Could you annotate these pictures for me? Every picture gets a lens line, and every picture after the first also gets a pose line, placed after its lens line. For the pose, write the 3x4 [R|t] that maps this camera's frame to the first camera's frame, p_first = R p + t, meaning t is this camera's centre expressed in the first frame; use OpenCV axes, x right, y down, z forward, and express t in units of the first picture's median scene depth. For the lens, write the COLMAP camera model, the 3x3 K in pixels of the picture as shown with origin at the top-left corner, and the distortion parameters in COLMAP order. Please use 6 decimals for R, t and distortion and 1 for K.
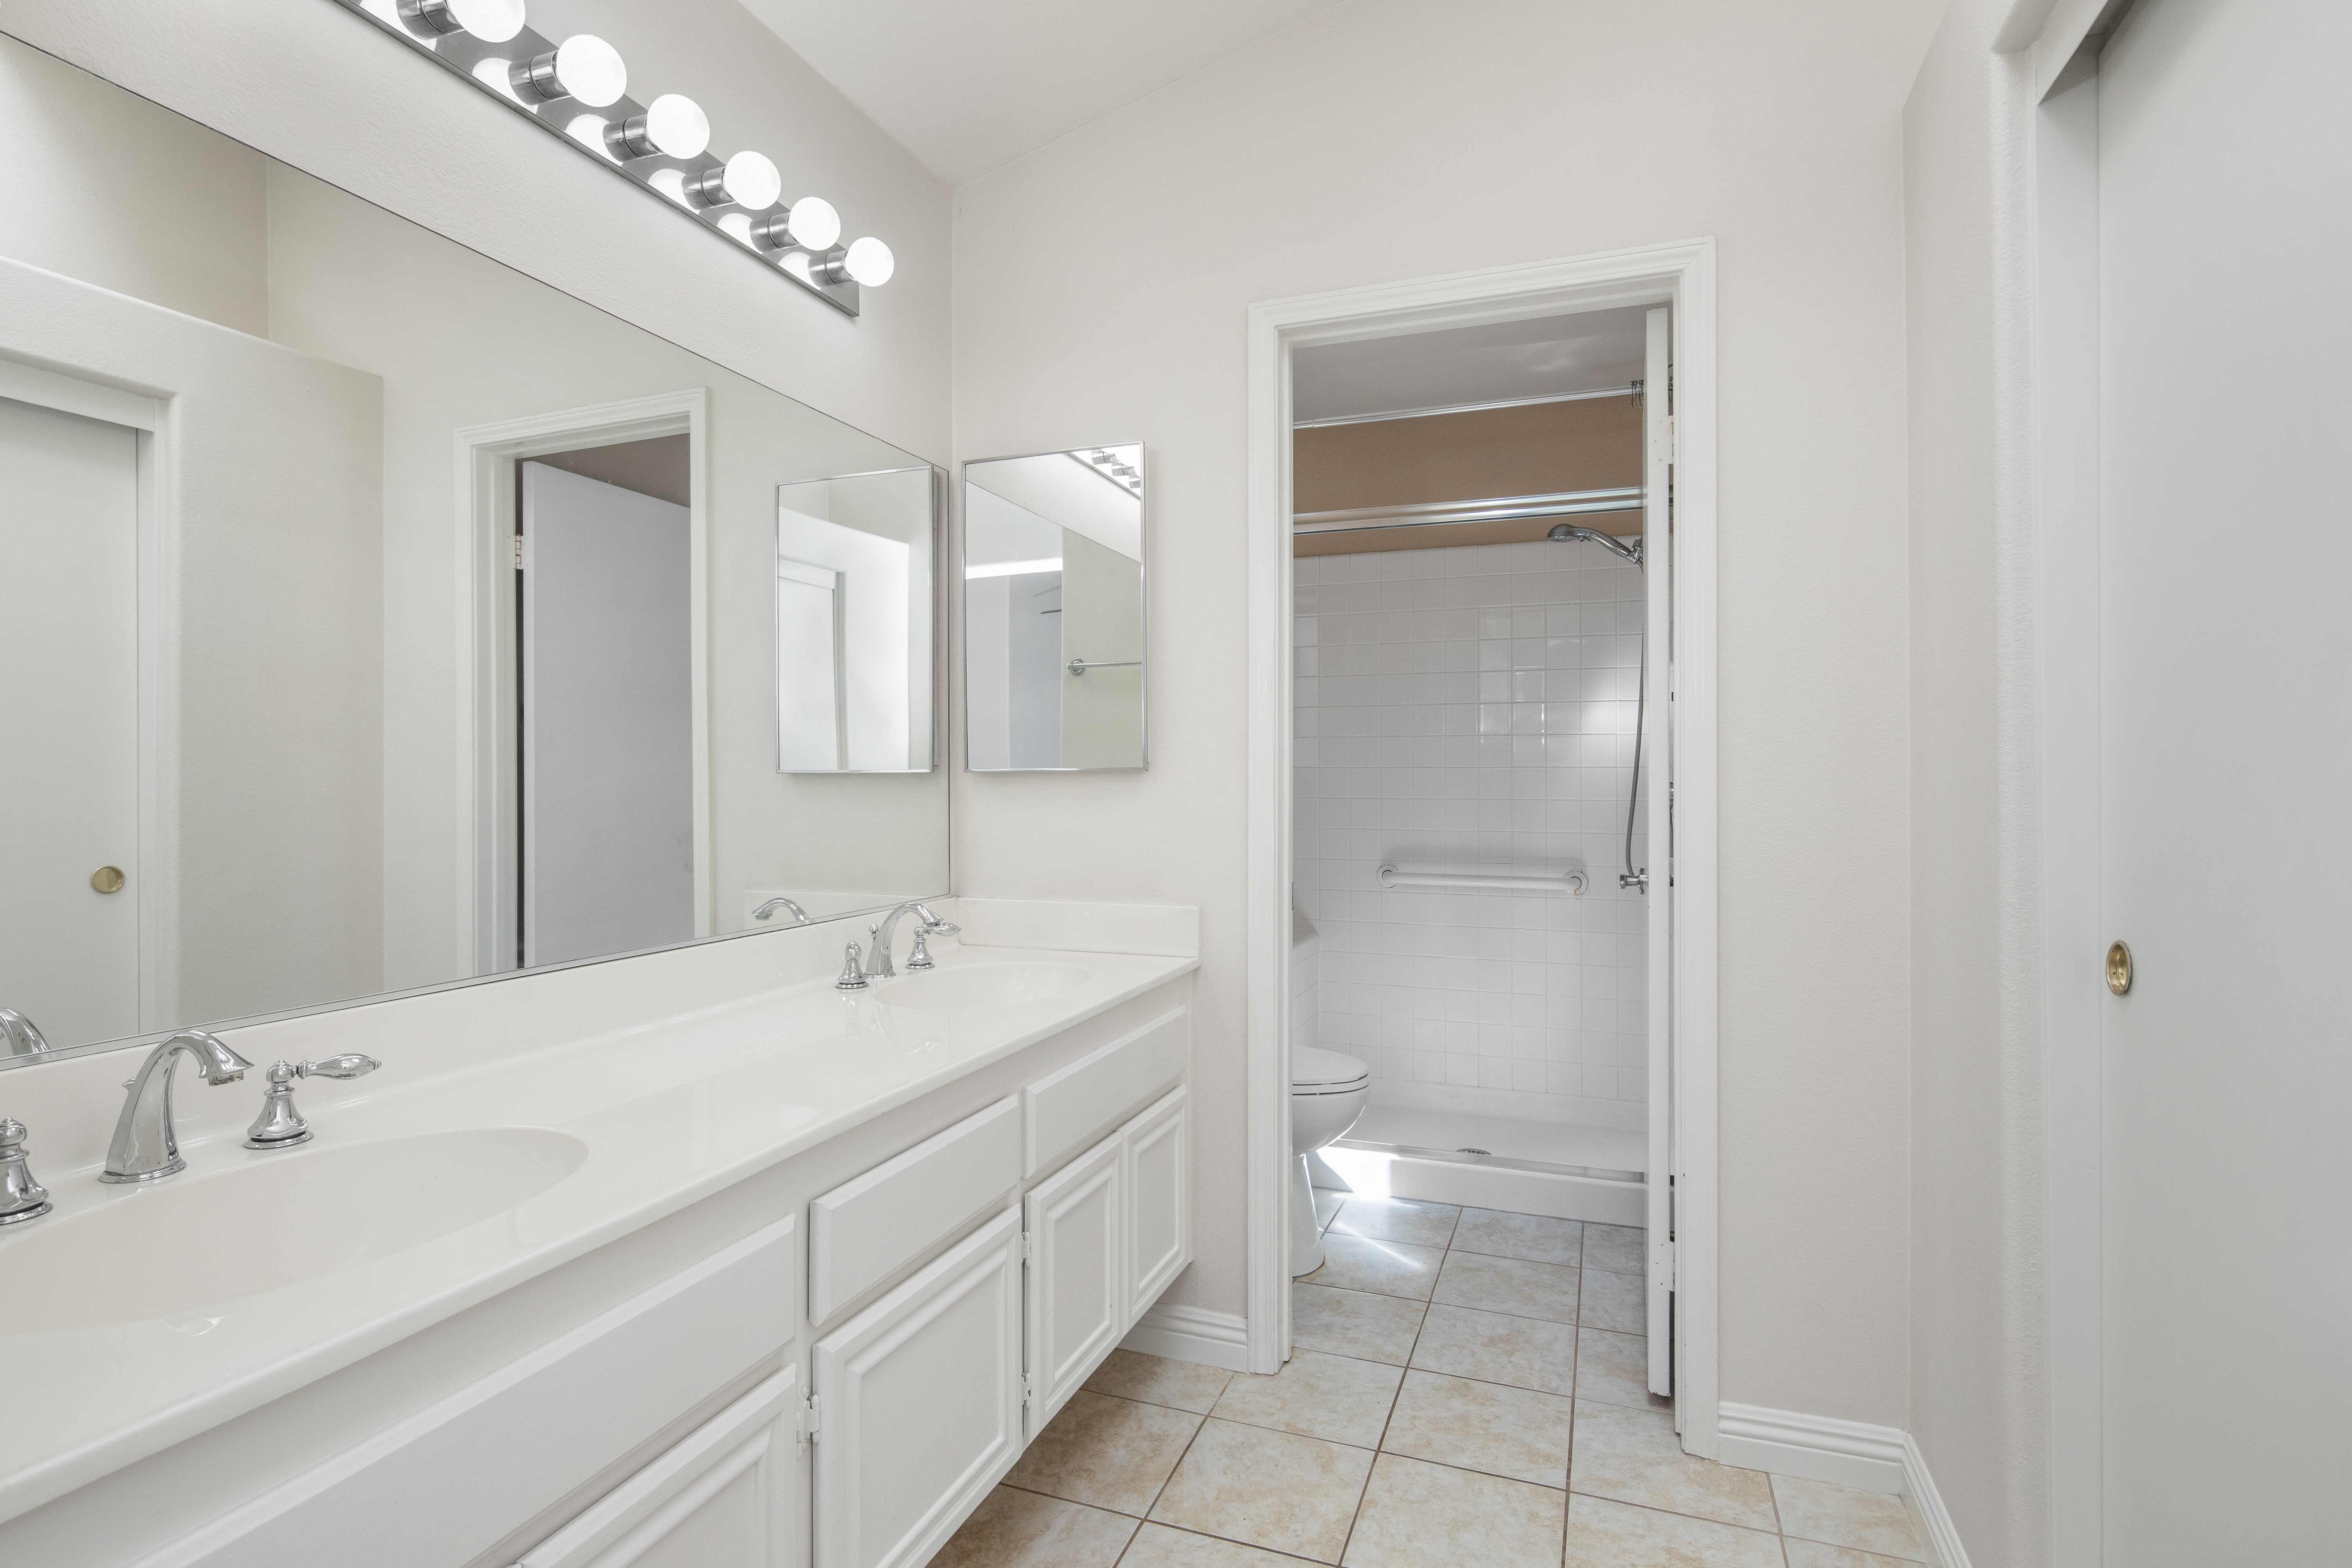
lens RADIAL K [[1147.9, 0, 1176.0], [0, 1147.9, 784.0], [0, 0, 1]] dist [-0.000041, -0.000034]
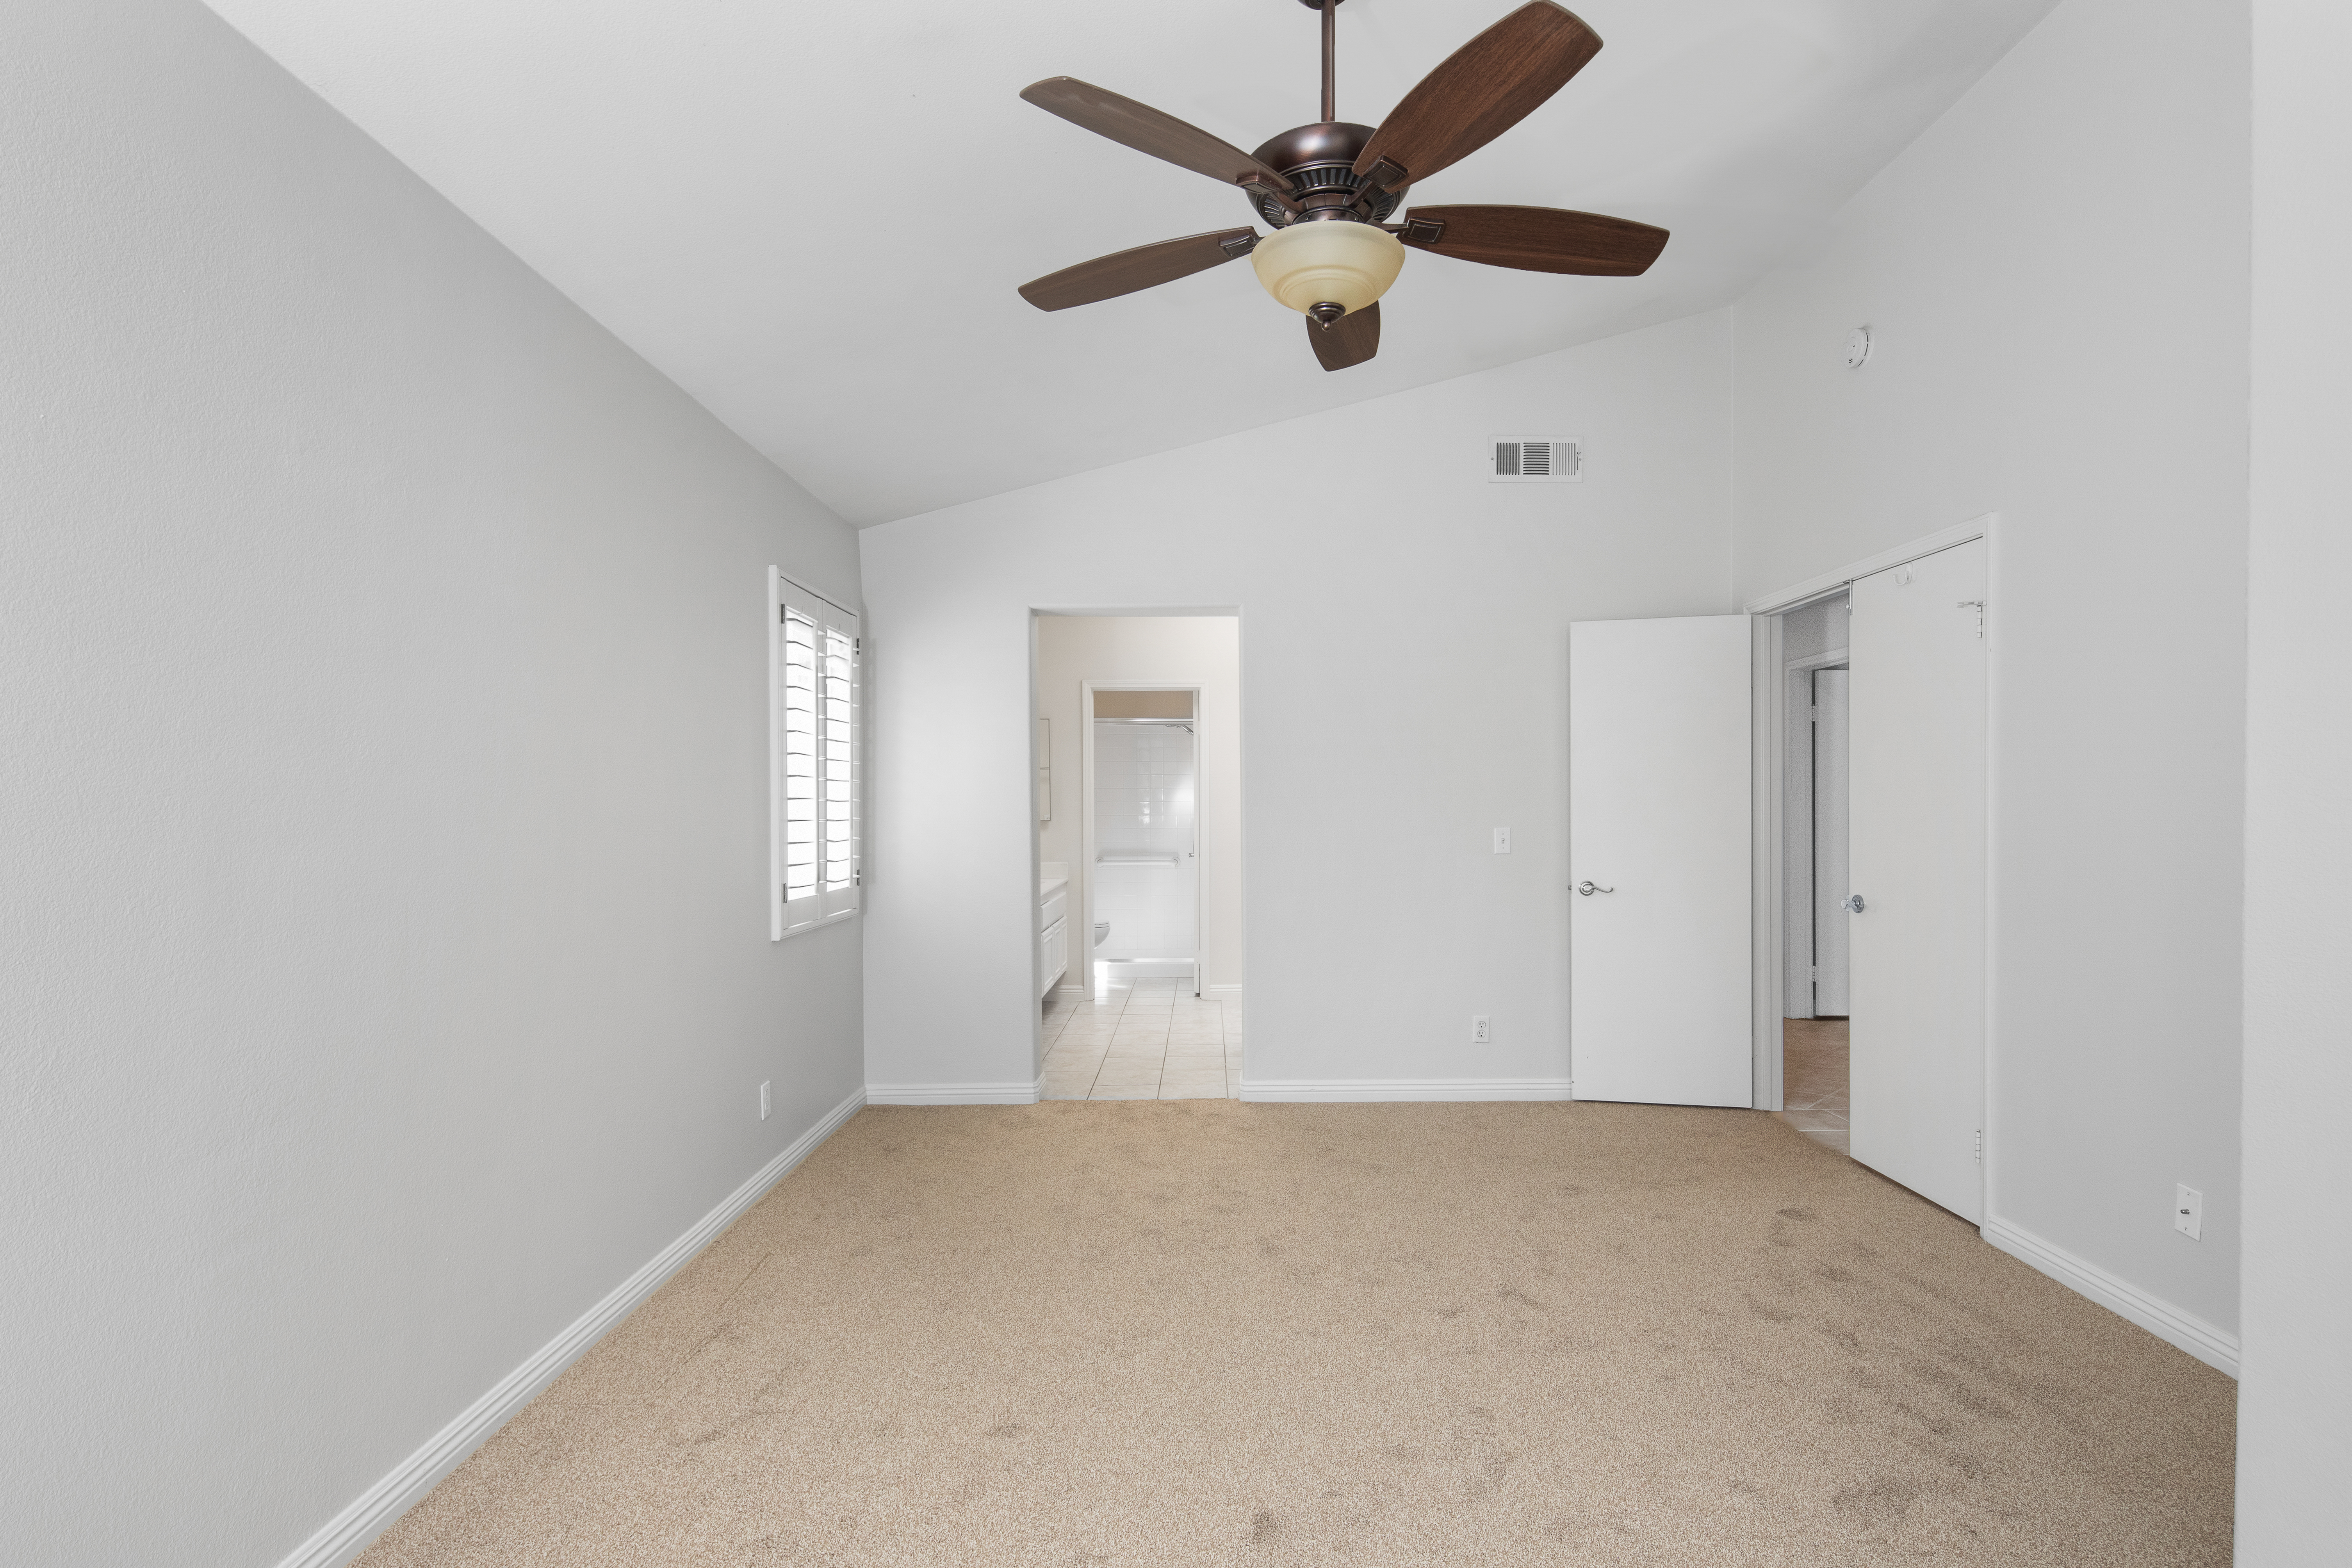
lens RADIAL K [[1160.6, 0, 1172.4], [0, 1160.6, 814.1], [0, 0, 1]] dist [0.001407, 0.000092]
pose [[0.945478, -0.006496, 0.325620, -0.549361], [0.005266, 0.999975, 0.004656, -0.034547], [-0.325642, -0.002688, 0.945489, -1.588155]]
